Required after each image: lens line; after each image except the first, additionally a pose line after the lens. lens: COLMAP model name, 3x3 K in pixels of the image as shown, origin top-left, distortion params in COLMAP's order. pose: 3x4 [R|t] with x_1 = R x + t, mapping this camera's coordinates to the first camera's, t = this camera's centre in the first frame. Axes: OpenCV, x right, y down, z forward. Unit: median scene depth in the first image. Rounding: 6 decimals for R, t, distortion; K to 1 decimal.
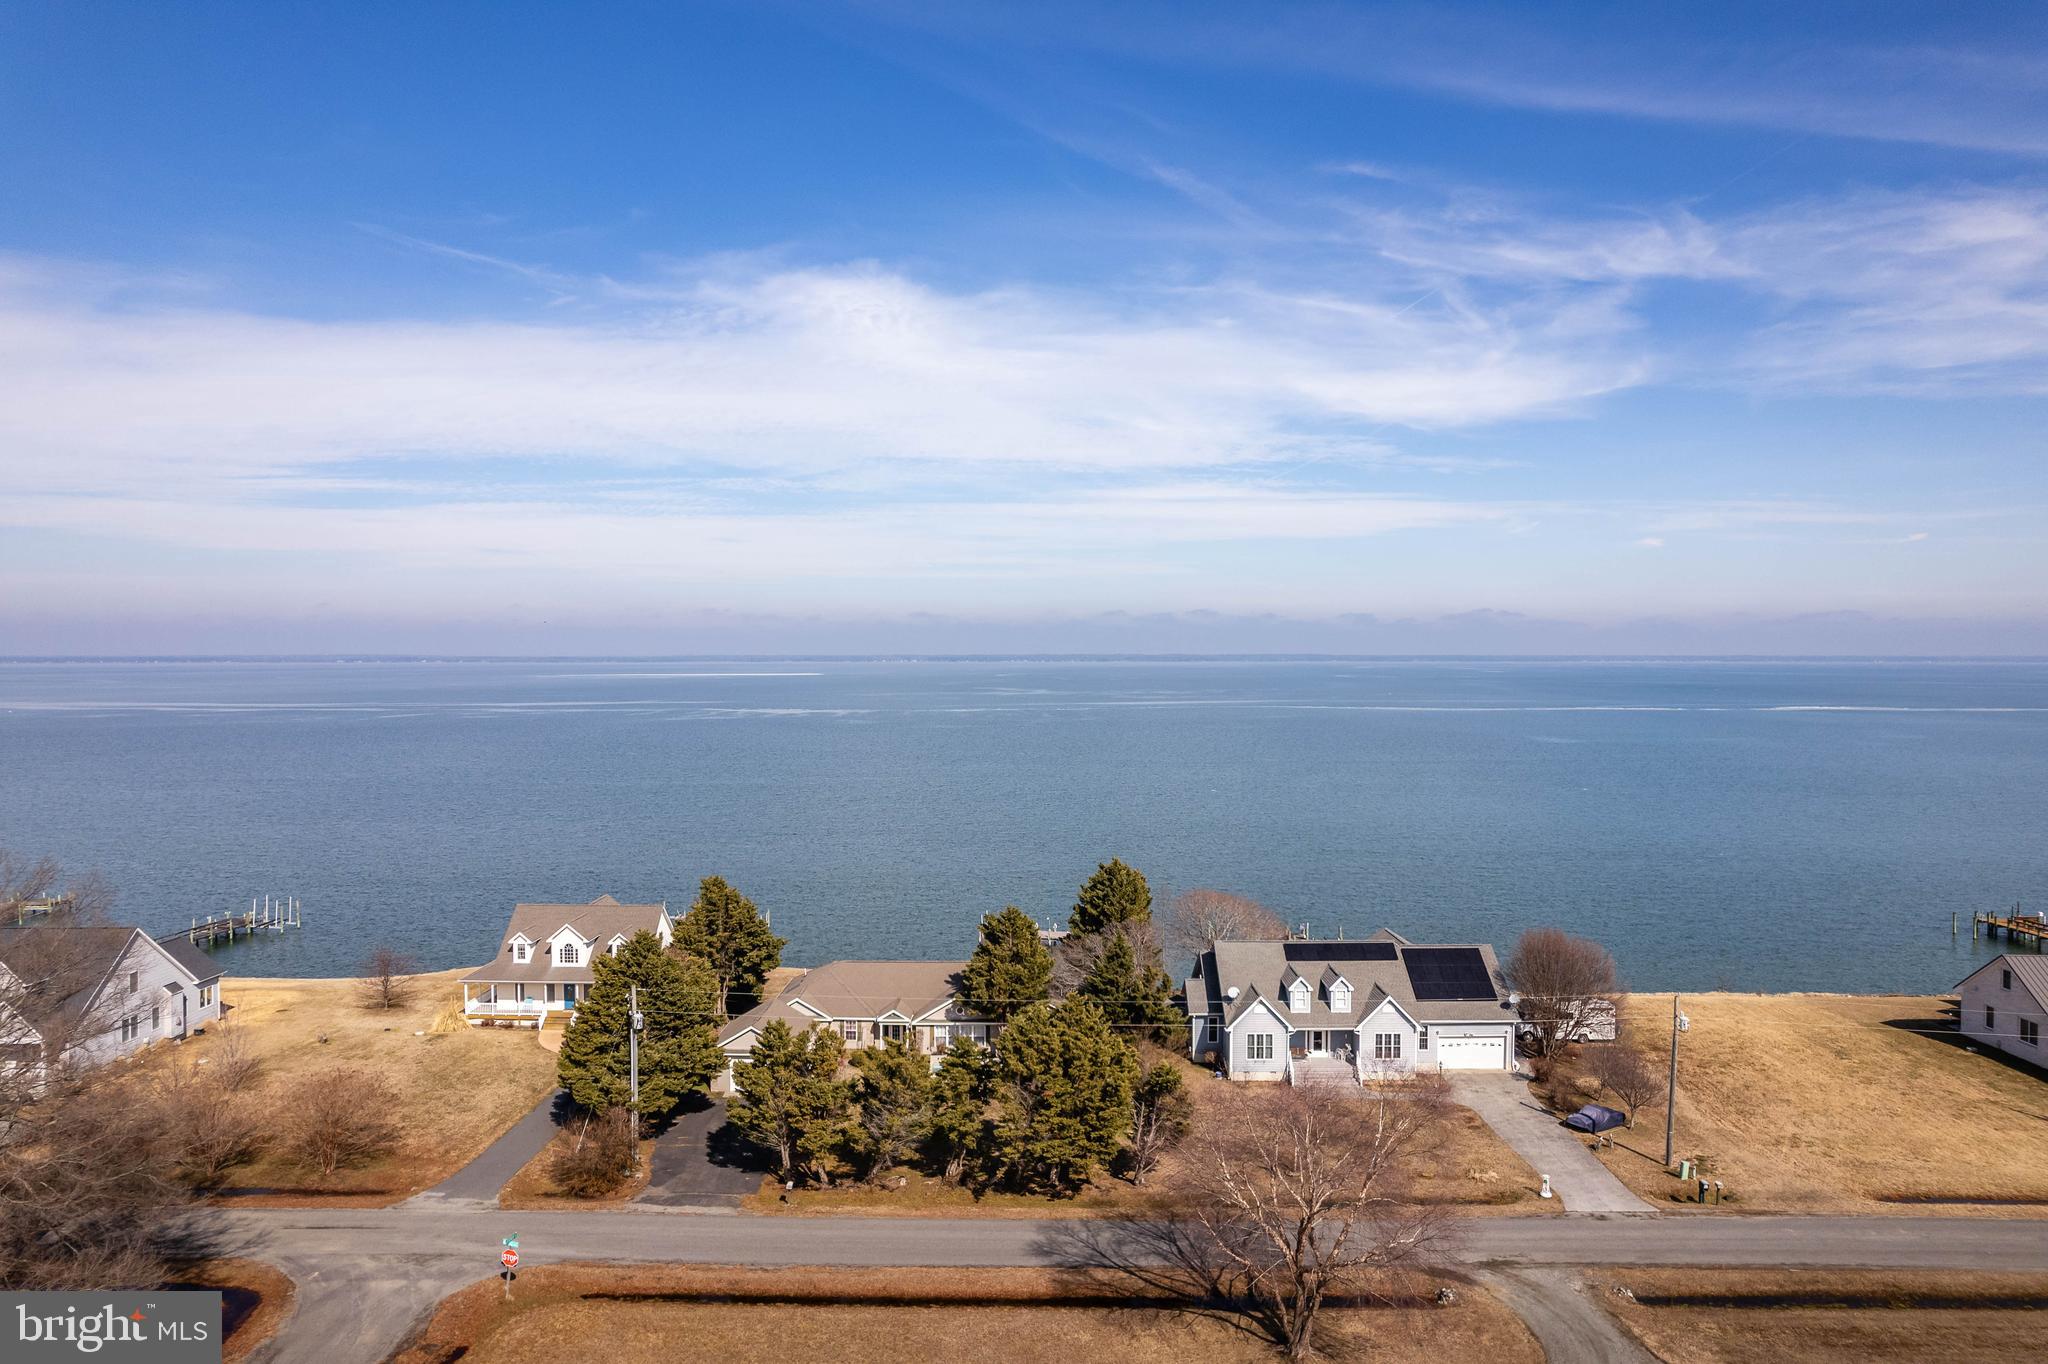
lens RADIAL K [[1347.4, 0, 1002.4], [0, 1347.4, 670.8], [0, 0, 1]] dist [-0.053569, 0.060194]
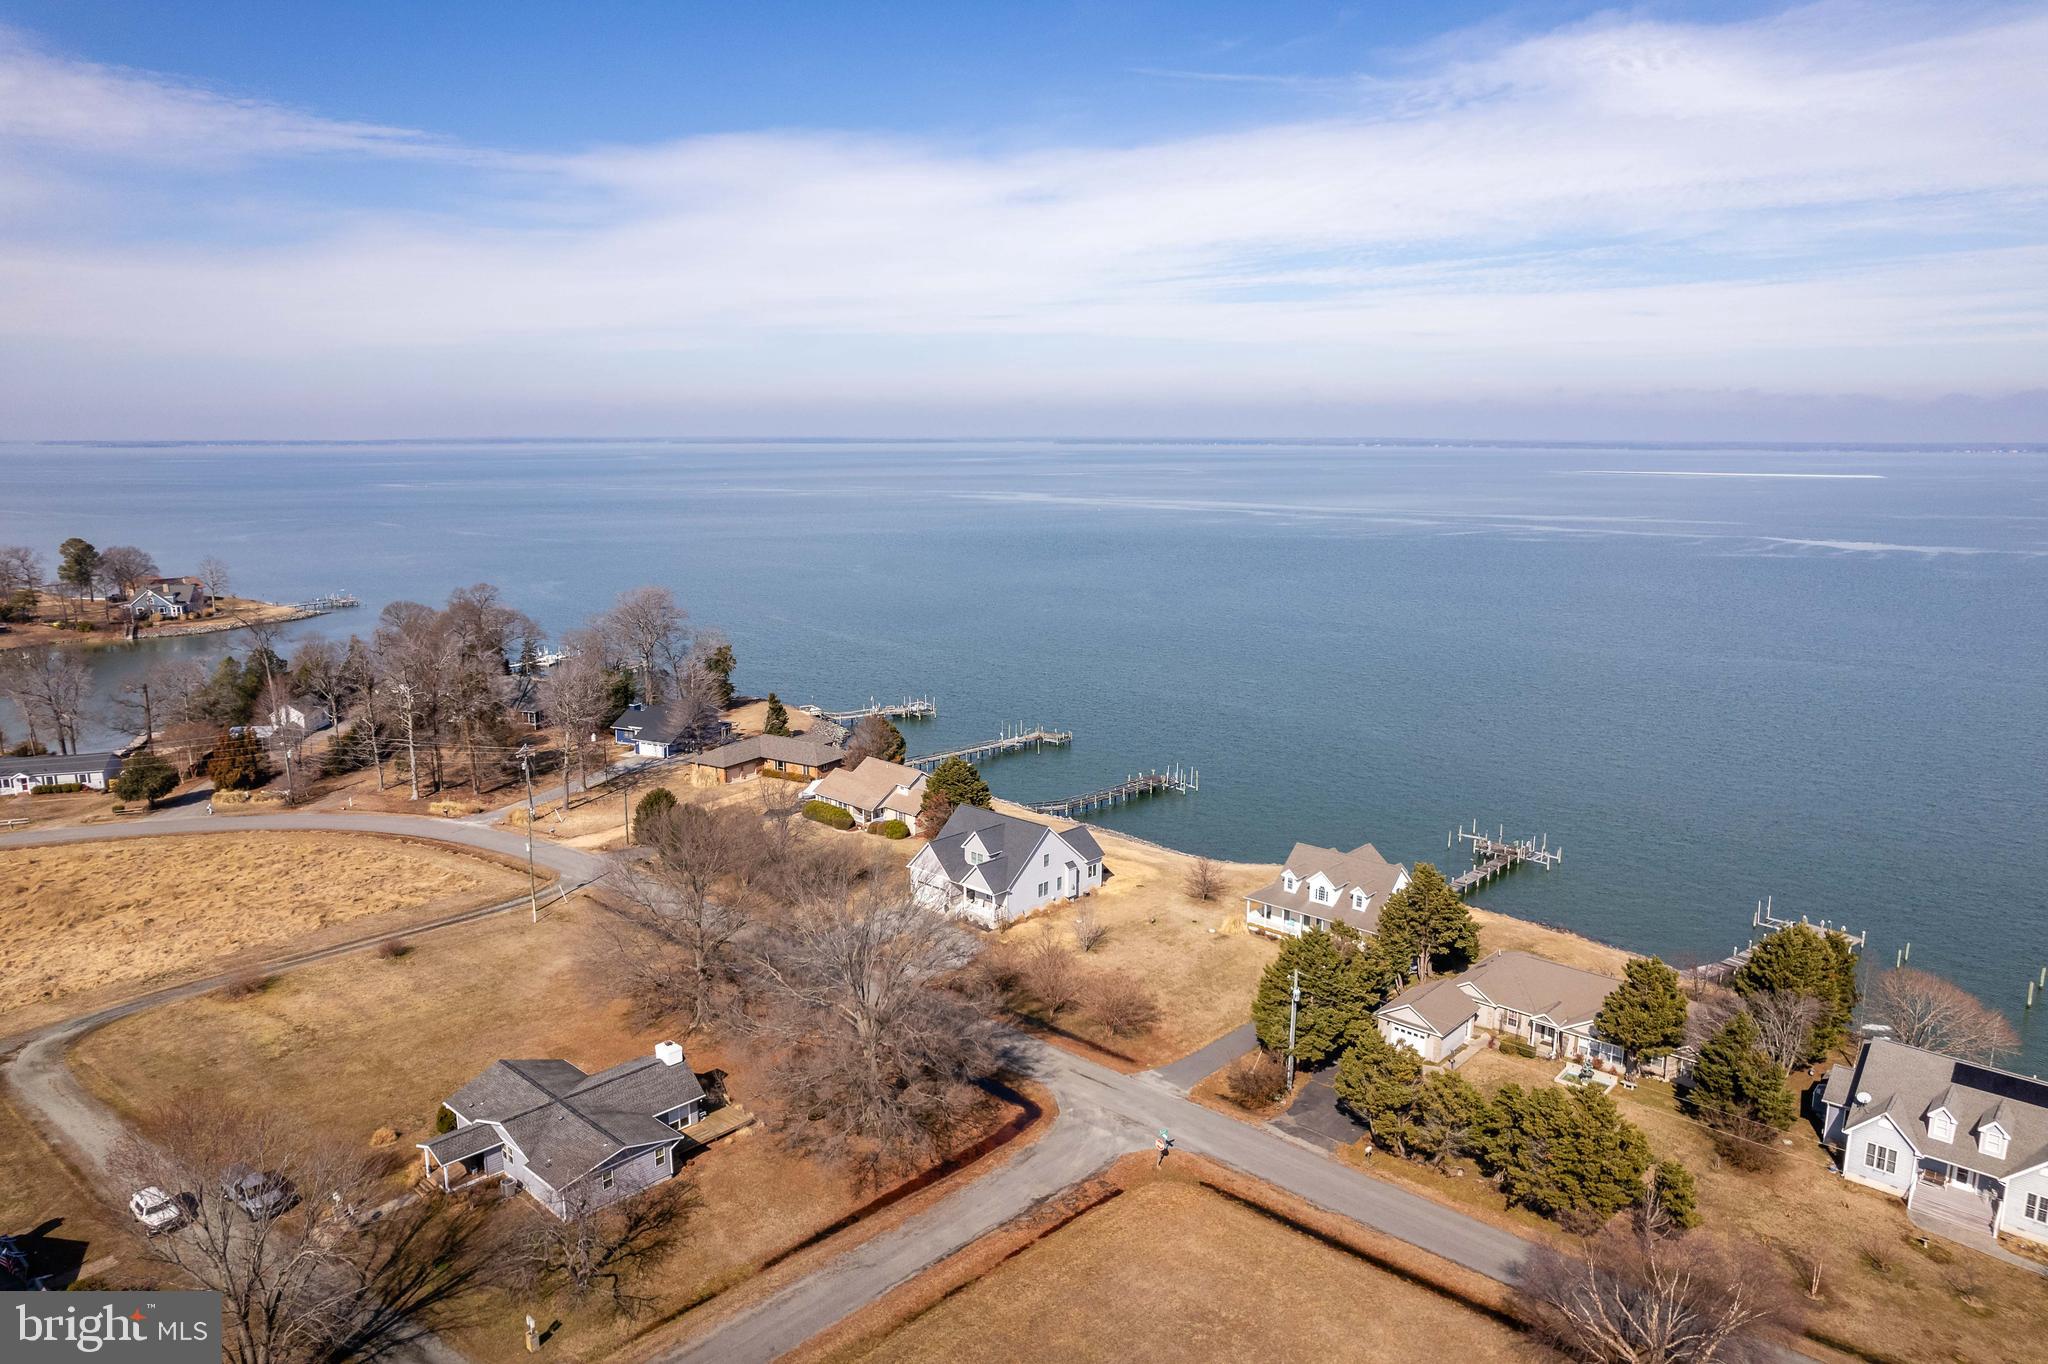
lens RADIAL K [[1347.4, 0, 1019.7], [0, 1347.4, 678.2], [0, 0, 1]] dist [-0.053569, 0.060194]
pose [[0.751823, 0.124994, -0.647409, 0.317868], [-0.006261, 0.983177, 0.182549, -0.268497], [0.659335, -0.133191, 0.739958, -0.144028]]
